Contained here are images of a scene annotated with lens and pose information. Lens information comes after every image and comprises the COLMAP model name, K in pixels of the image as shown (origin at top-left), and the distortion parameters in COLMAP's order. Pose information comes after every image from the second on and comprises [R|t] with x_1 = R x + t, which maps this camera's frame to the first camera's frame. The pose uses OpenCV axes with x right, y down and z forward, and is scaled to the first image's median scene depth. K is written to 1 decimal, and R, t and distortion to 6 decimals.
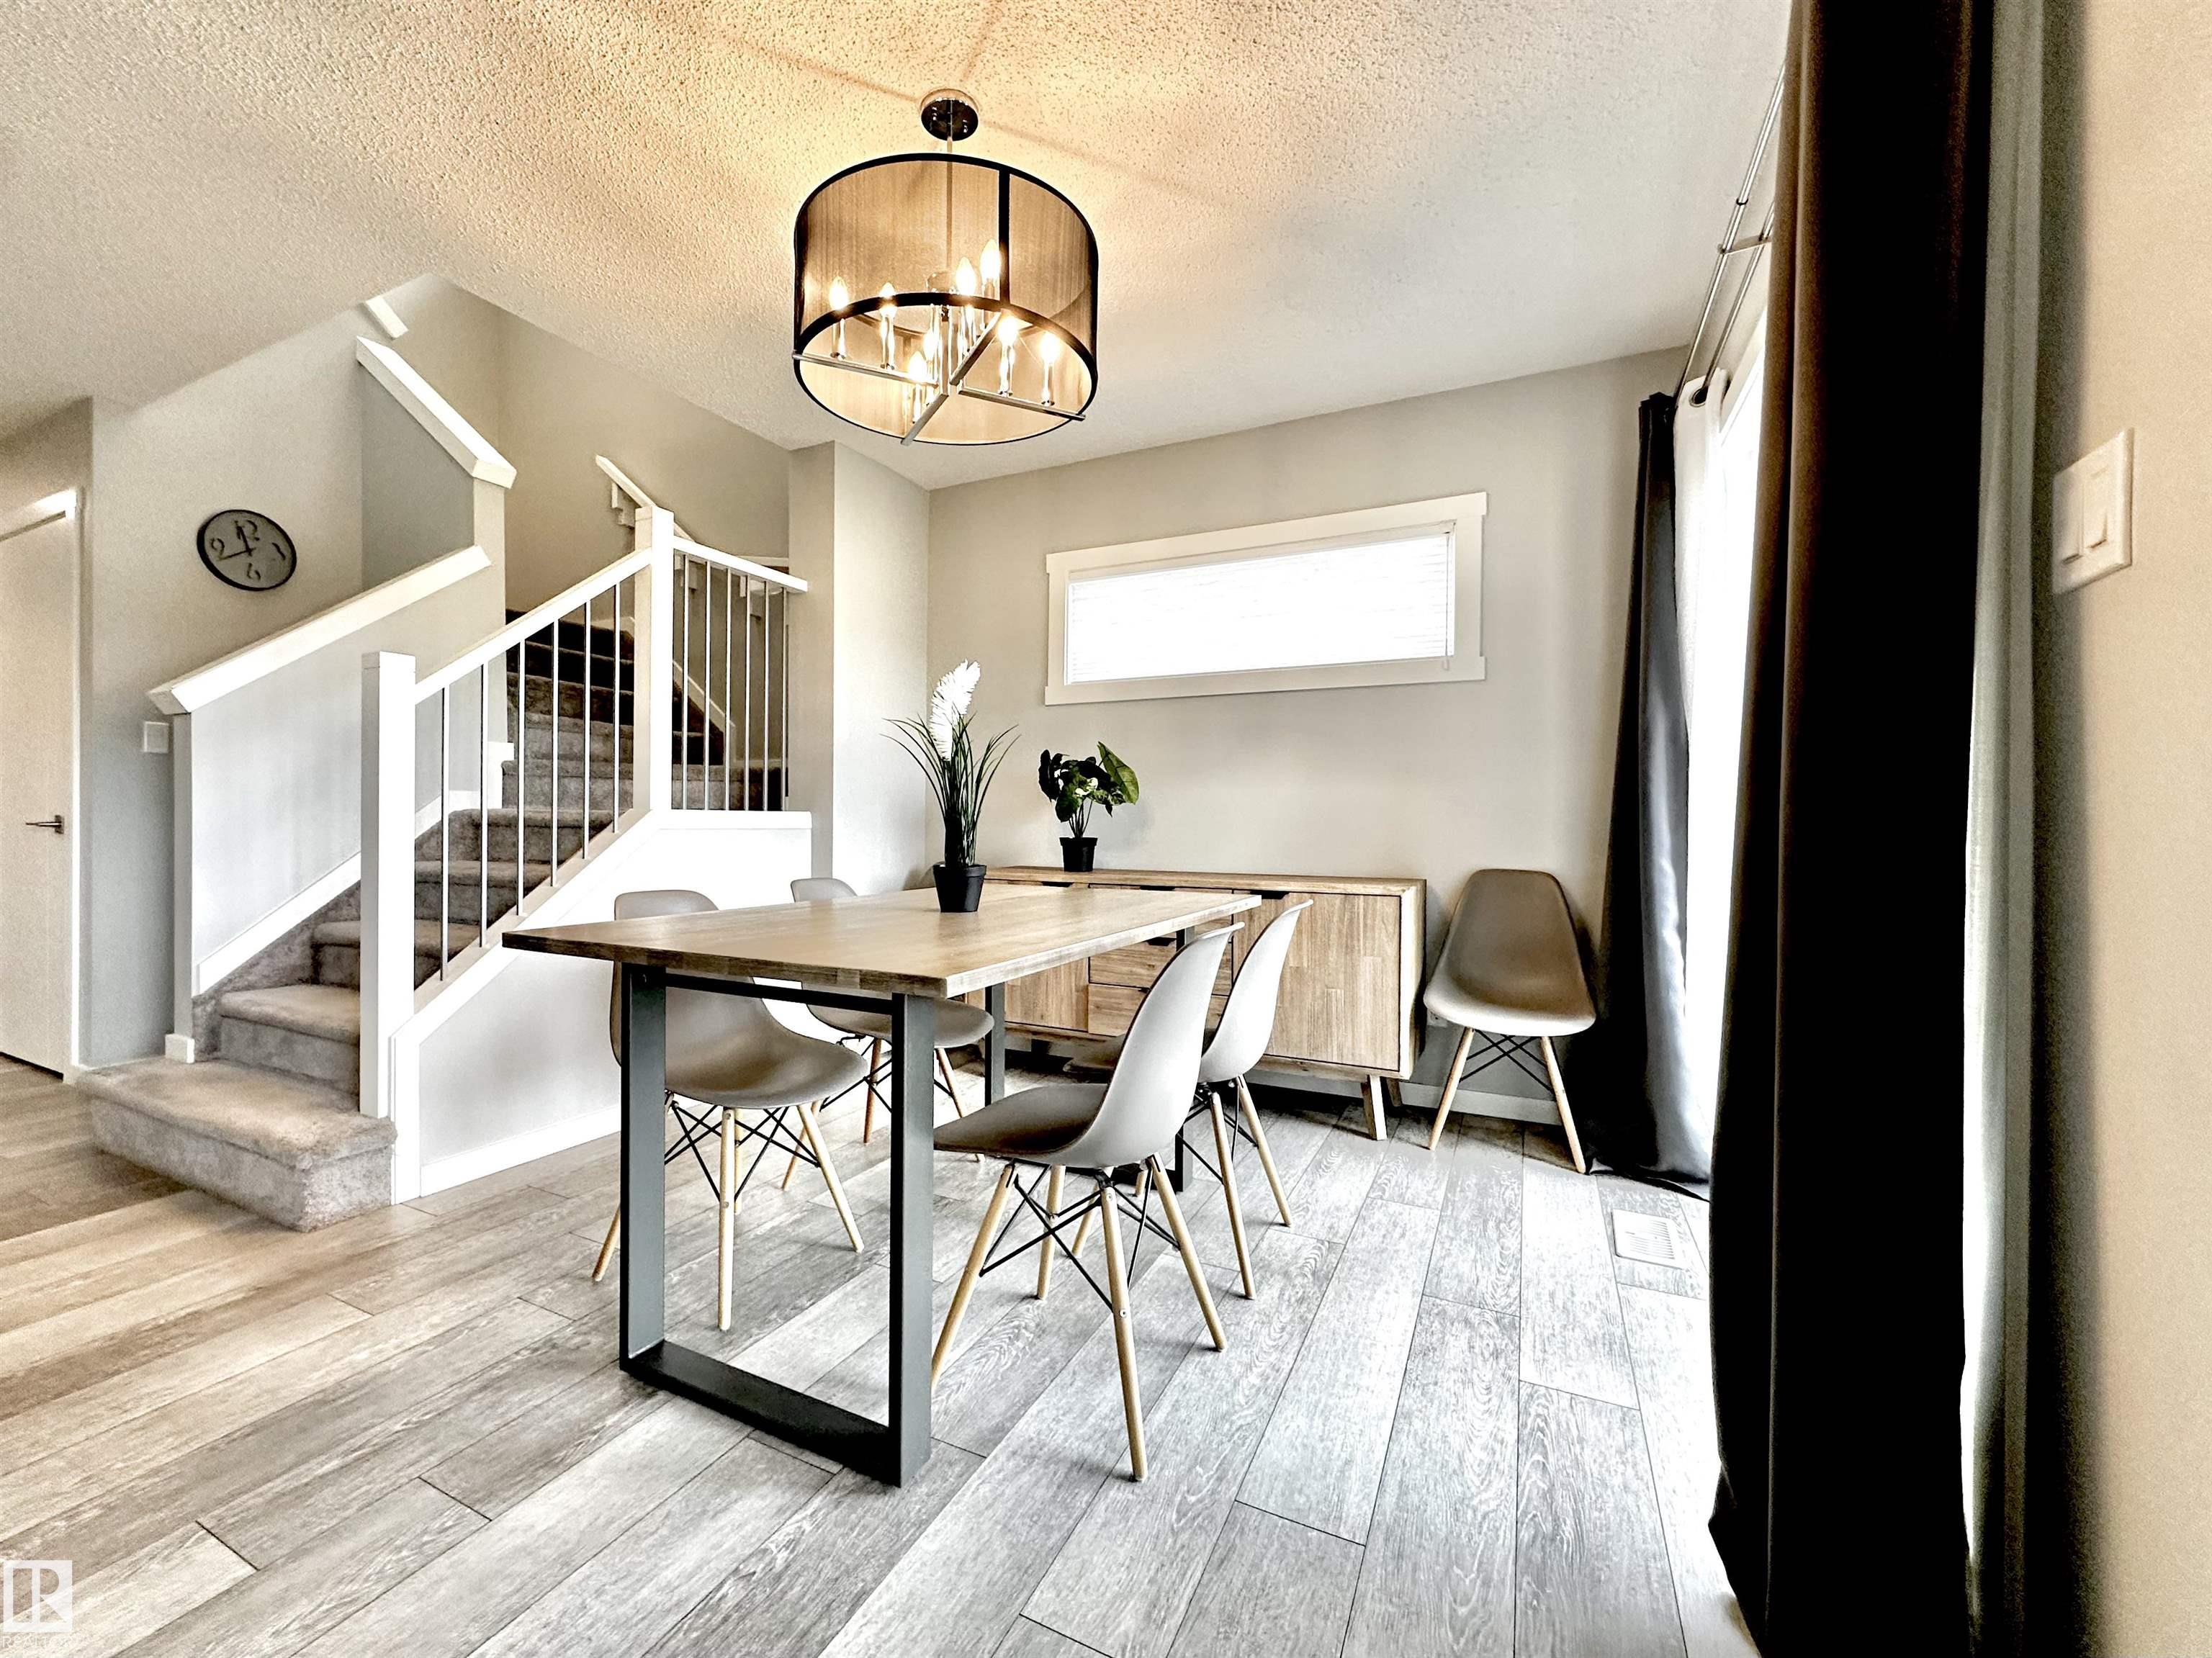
lens RADIAL K [[920.9, 0, 1066.0], [0, 920.9, 826.9], [0, 0, 1]] dist [-0.002709, -0.000115]
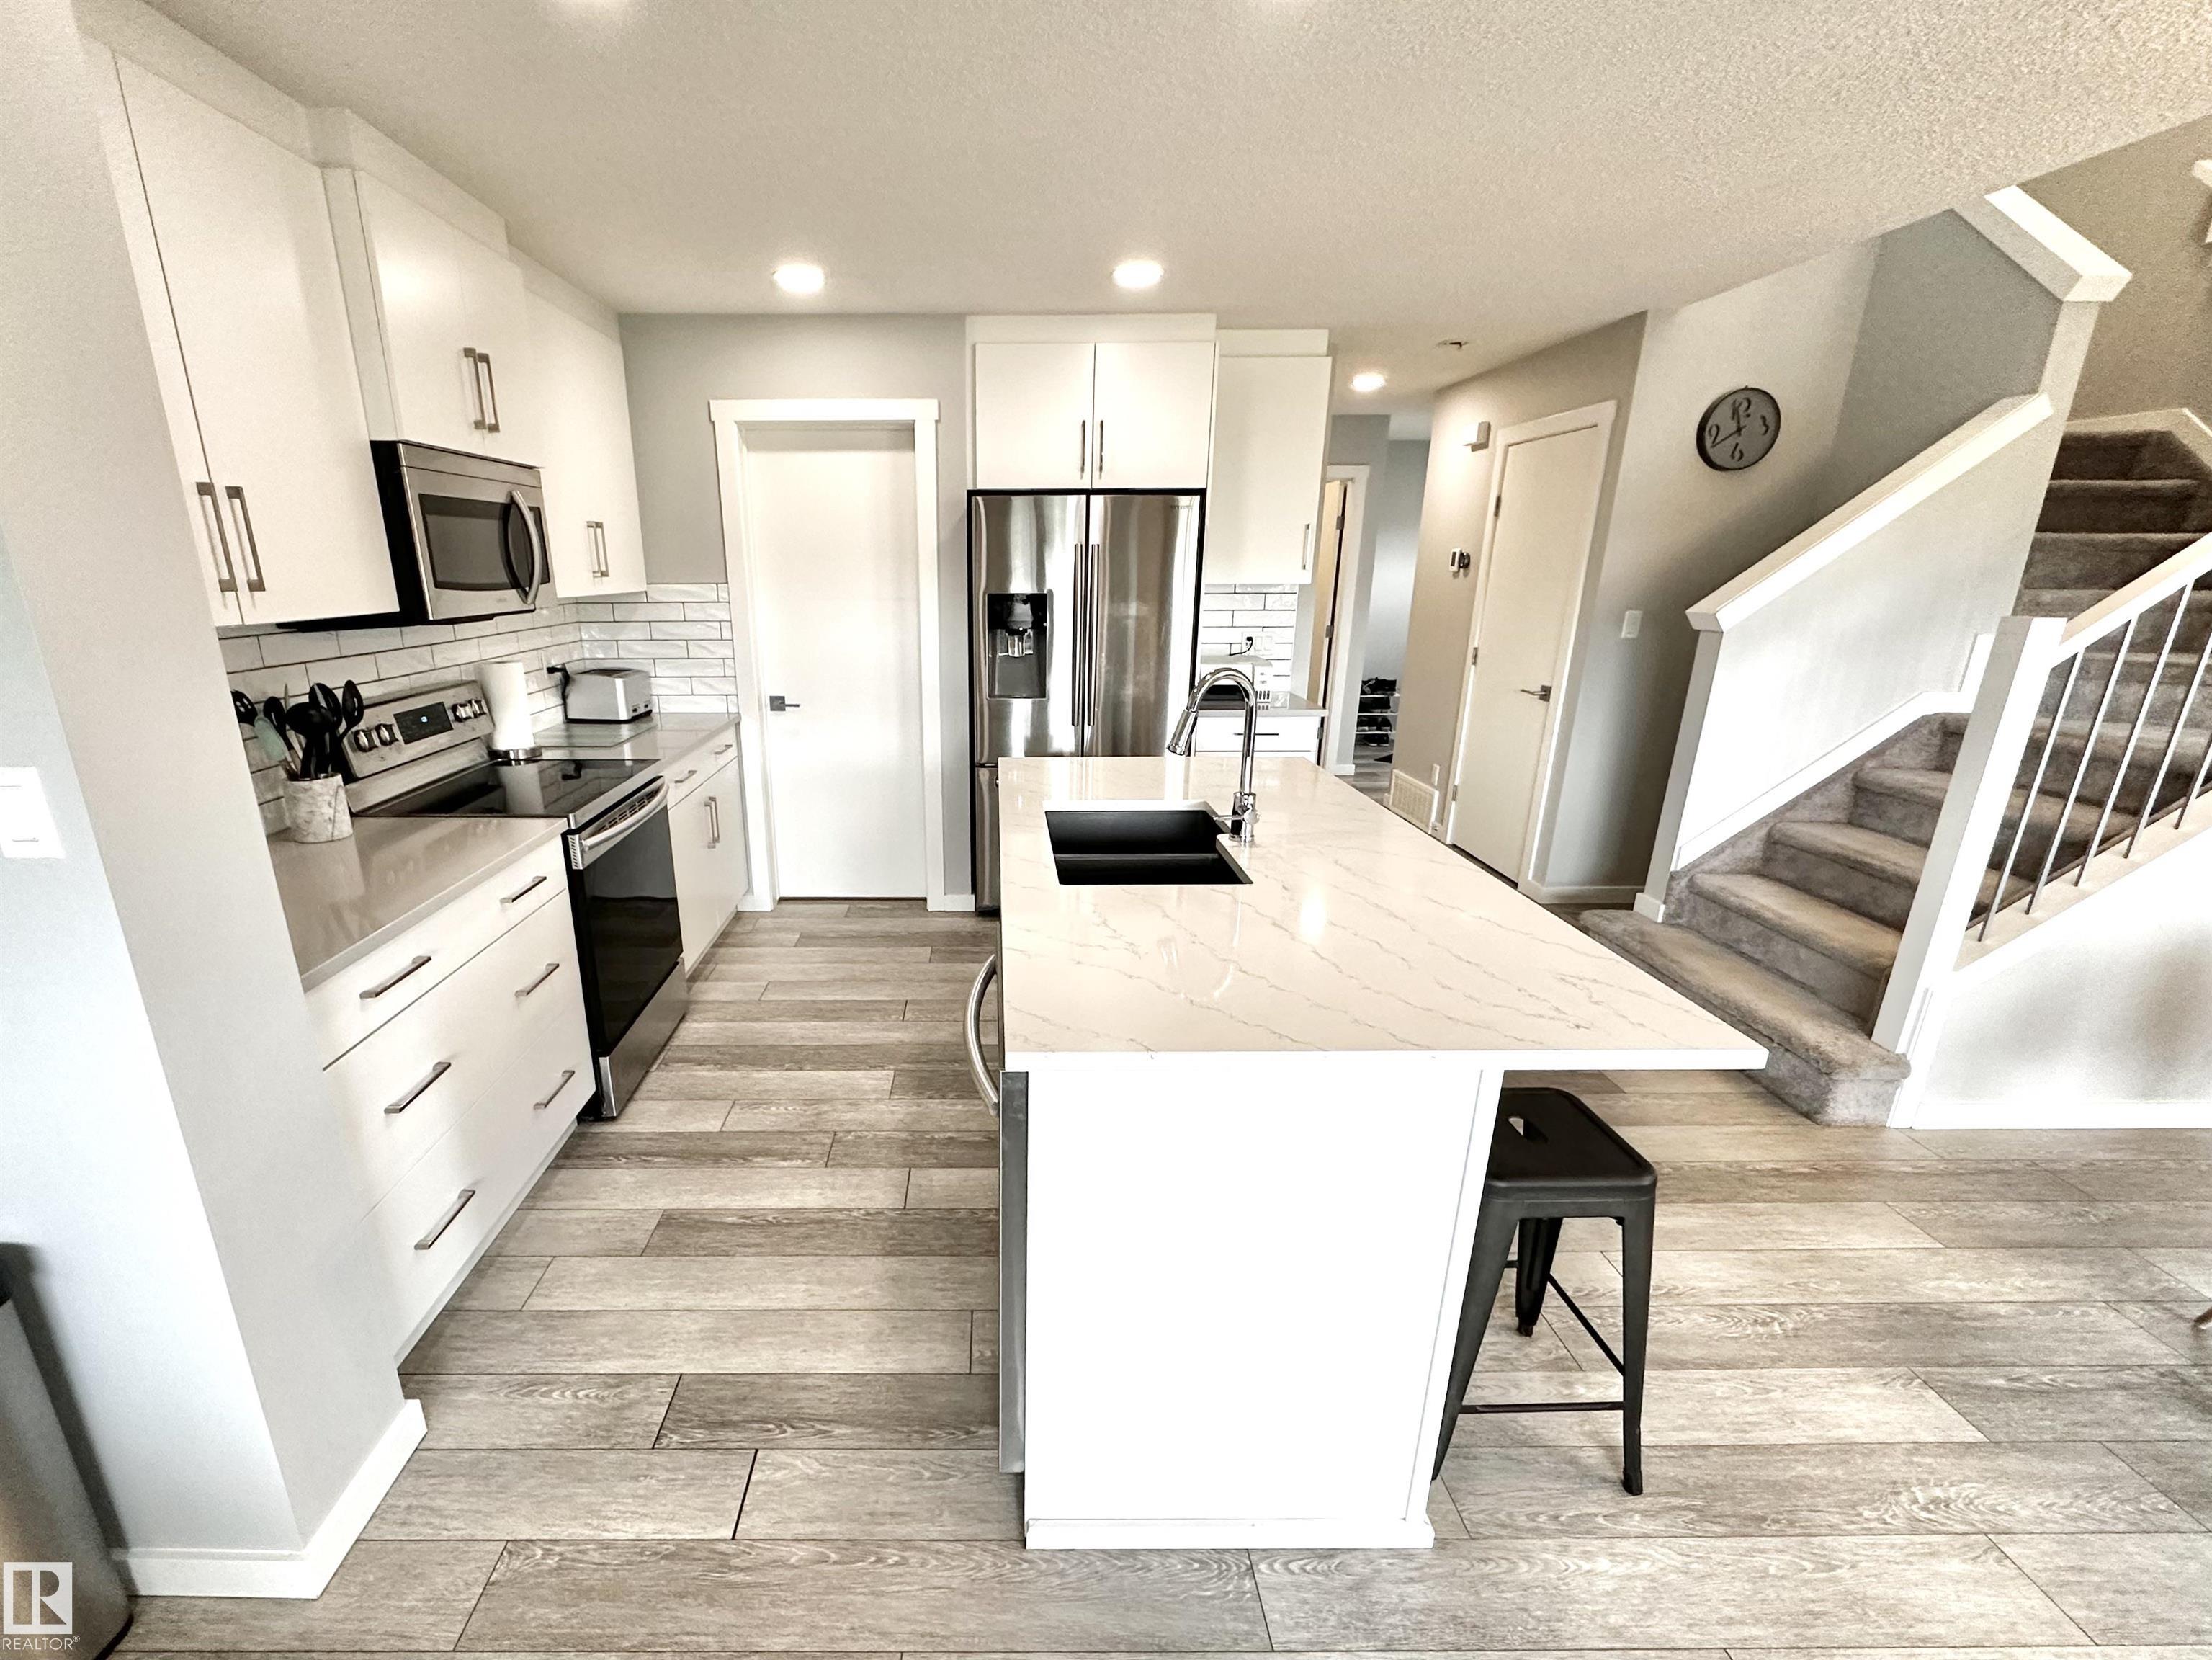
lens RADIAL K [[1012.9, 0, 991.1], [0, 1012.9, 900.4], [0, 0, 1]] dist [-0.003024, 0.000305]
pose [[0.450539, 0.274366, -0.849552, -0.199103], [-0.003362, 0.952119, 0.305708, -0.173212], [0.892751, -0.134878, 0.429889, -0.361130]]
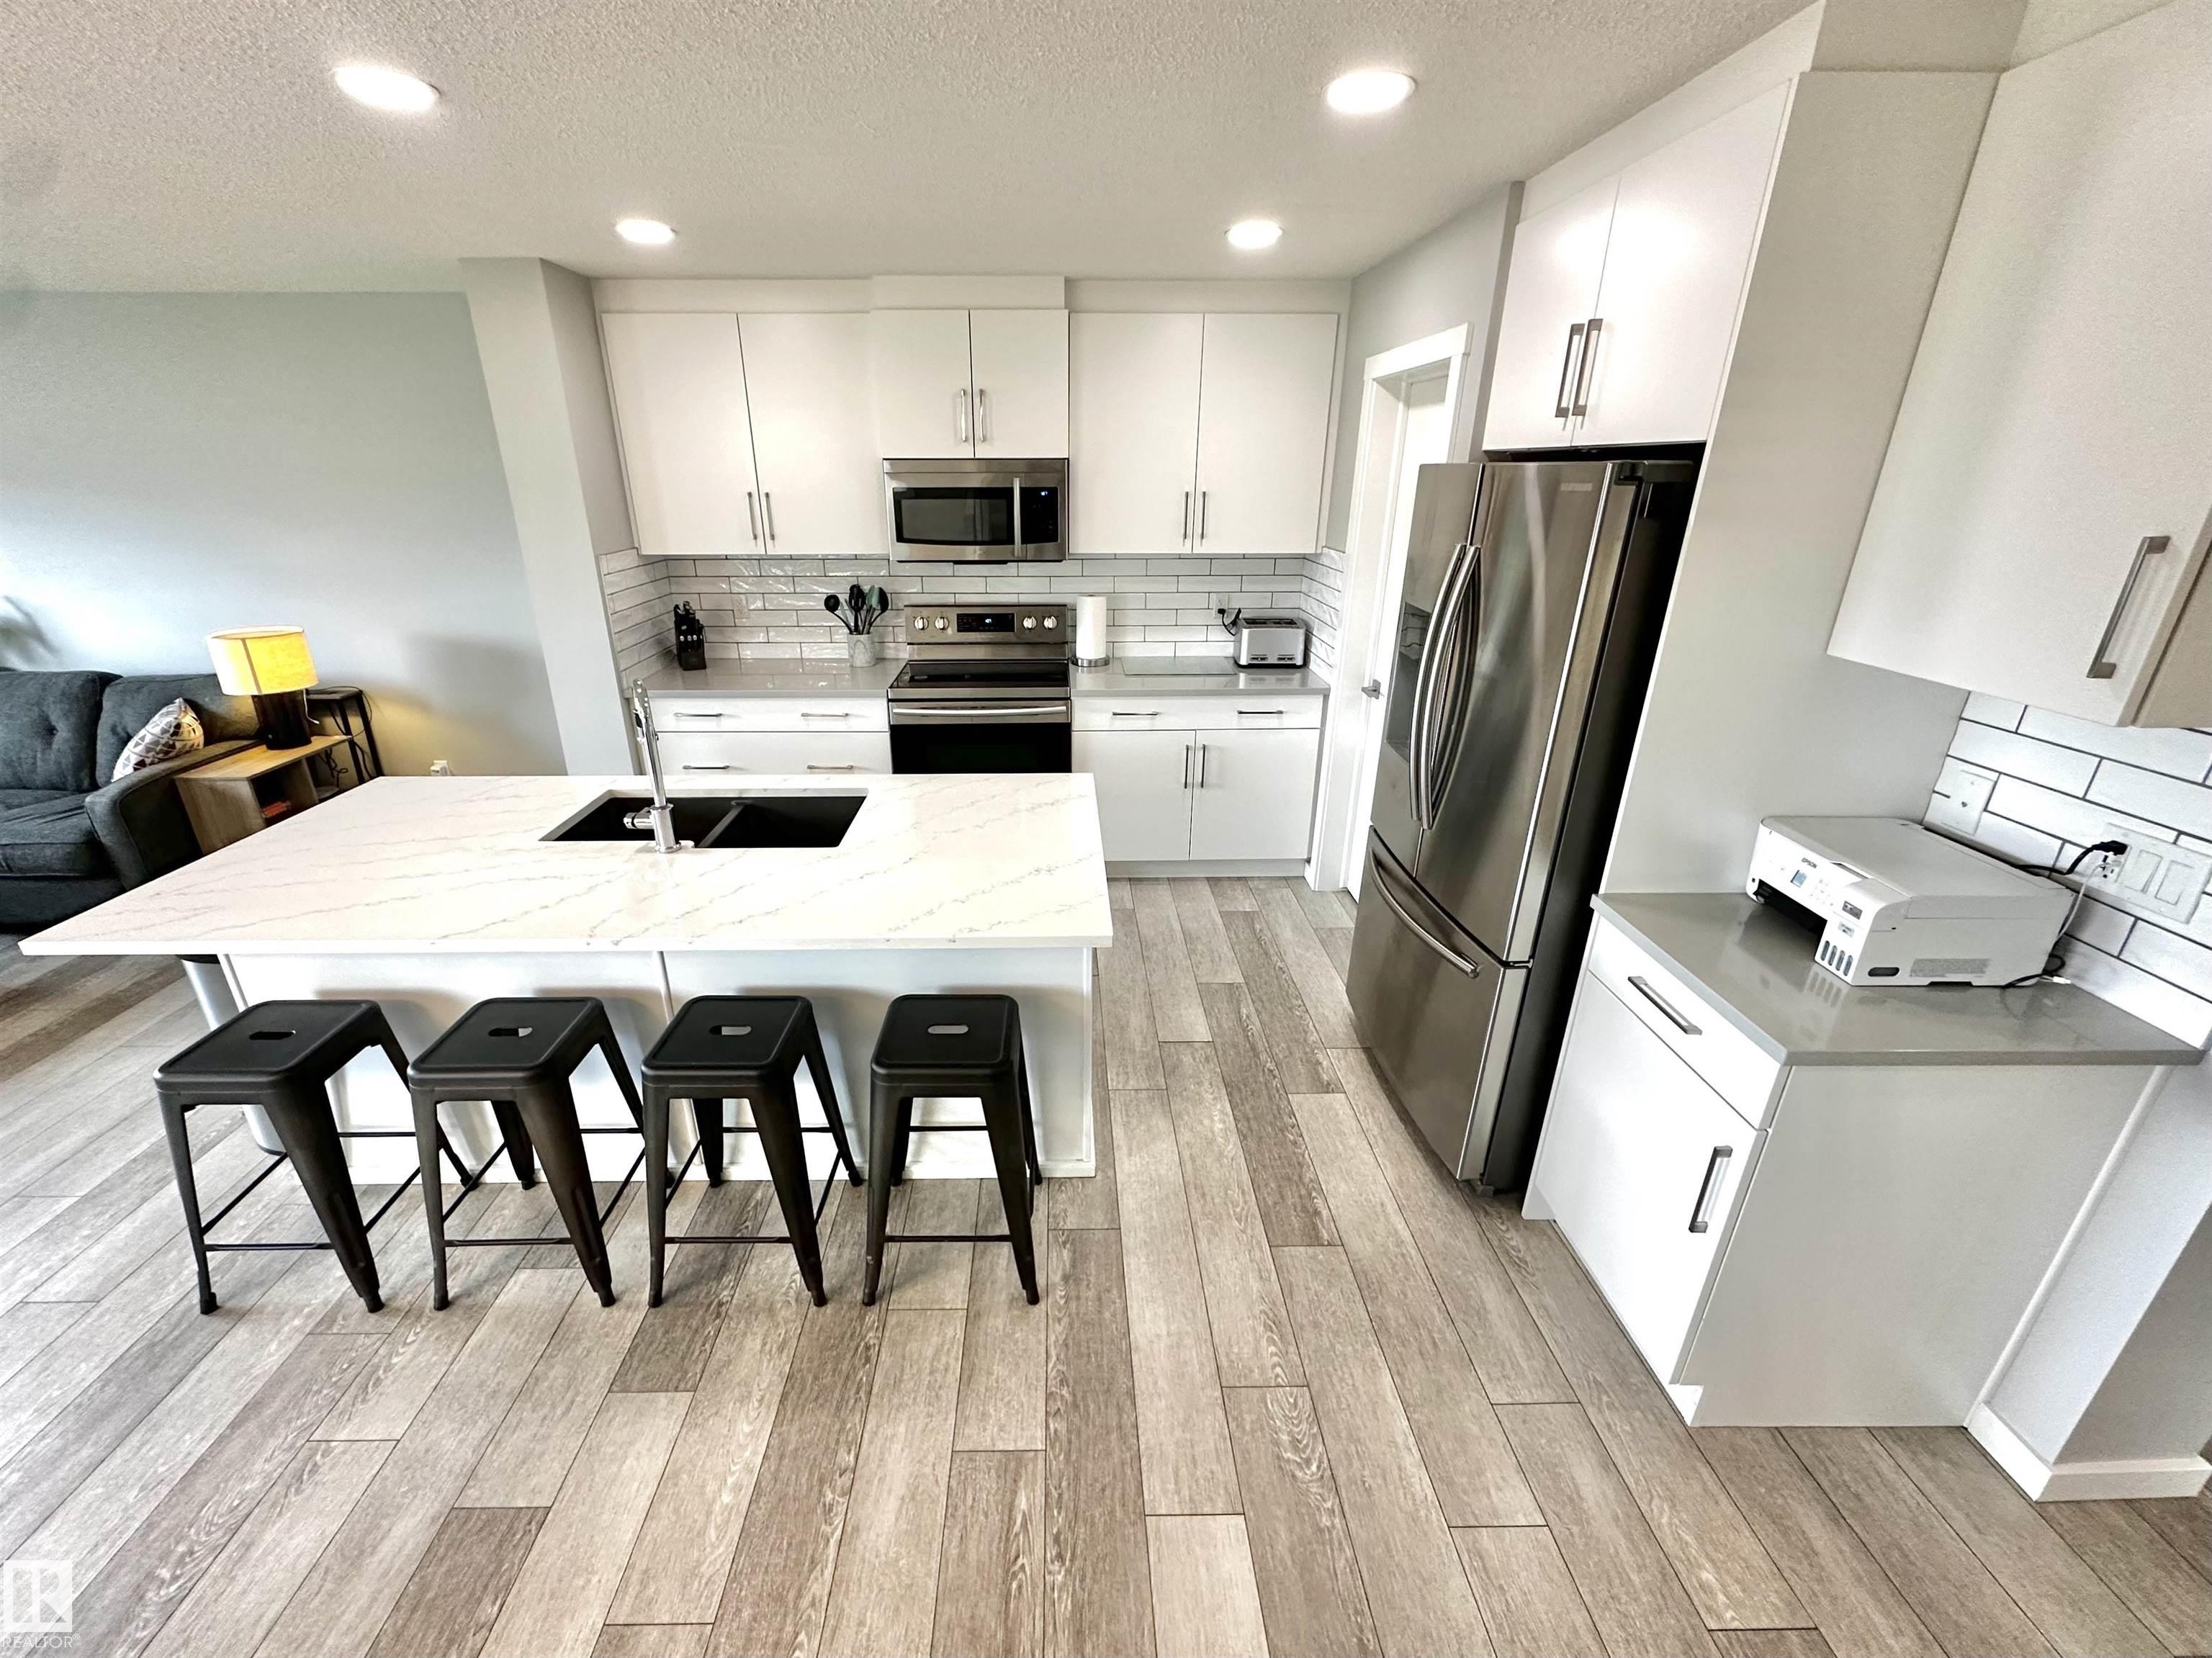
lens RADIAL K [[904.0, 0, 1060.0], [0, 904.0, 828.3], [0, 0, 1]] dist [0.001705, -0.000023]
pose [[-0.887948, 0.164340, -0.429583, -0.774914], [-0.010746, 0.926321, 0.376583, -0.271720], [0.459819, 0.339002, -0.820758, 0.916229]]
